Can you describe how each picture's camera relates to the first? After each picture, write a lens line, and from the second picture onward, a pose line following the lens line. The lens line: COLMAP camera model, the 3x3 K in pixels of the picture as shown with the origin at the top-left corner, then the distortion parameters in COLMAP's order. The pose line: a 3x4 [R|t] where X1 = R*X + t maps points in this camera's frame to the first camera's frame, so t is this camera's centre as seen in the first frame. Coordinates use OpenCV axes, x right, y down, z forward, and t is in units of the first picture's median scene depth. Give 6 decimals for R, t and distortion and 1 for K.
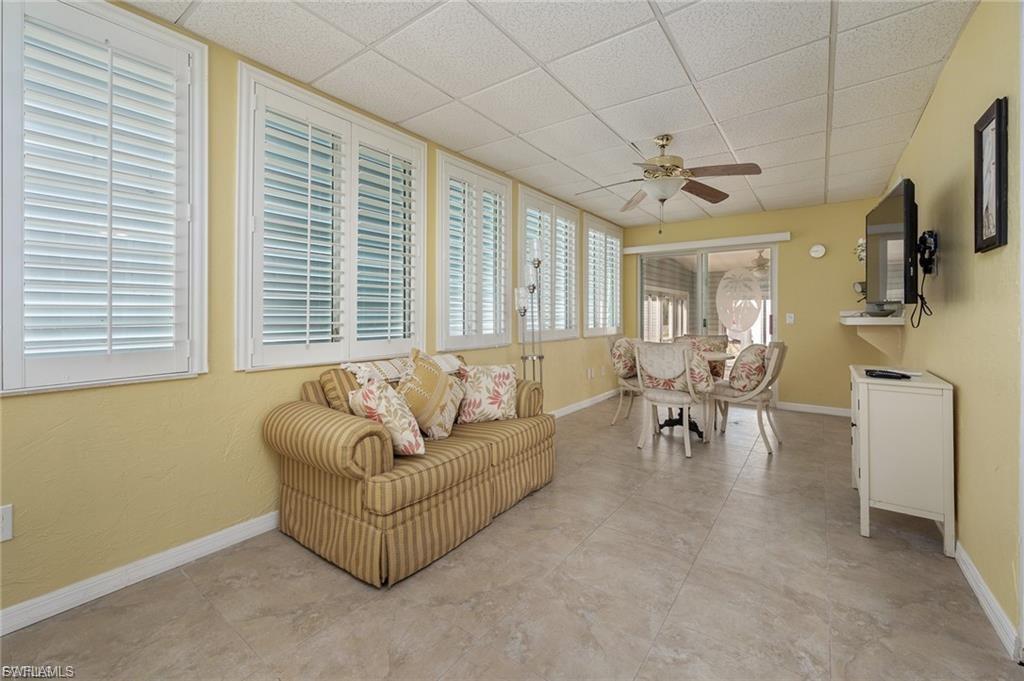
lens RADIAL K [[412.1, 0, 510.4], [0, 412.1, 311.9], [0, 0, 1]] dist [0.000896, 0.000021]
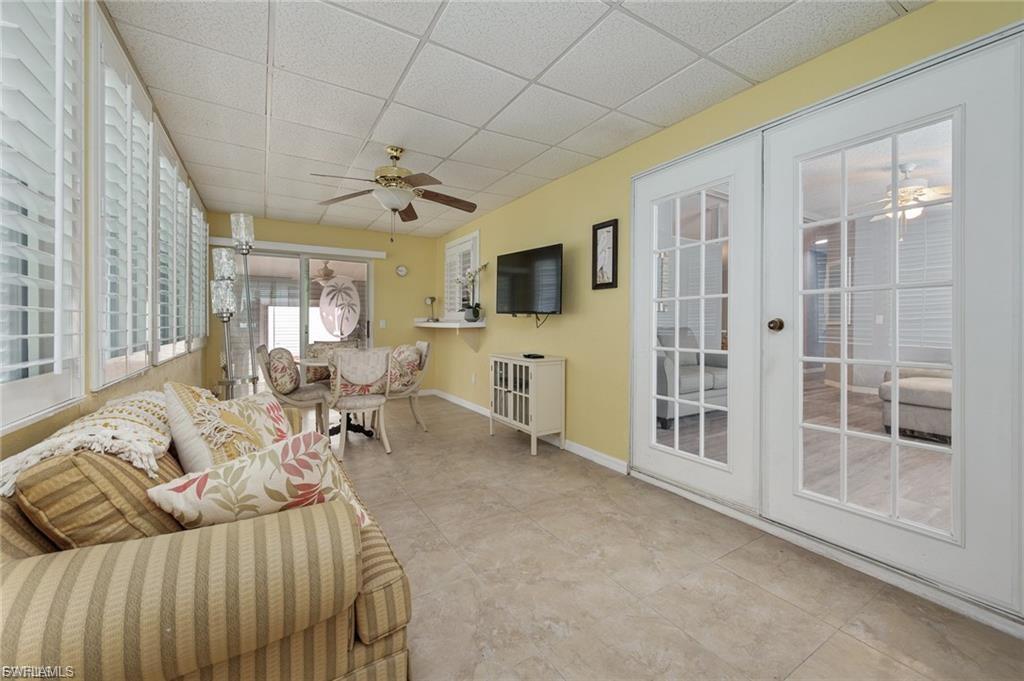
lens RADIAL K [[412.1, 0, 504.7], [0, 412.1, 325.7], [0, 0, 1]] dist [0.000896, 0.000021]
pose [[0.377976, -0.011220, 0.925748, -0.547344], [-0.004300, 0.999894, 0.013874, 0.005229], [-0.925806, -0.009225, 0.377888, 0.392306]]
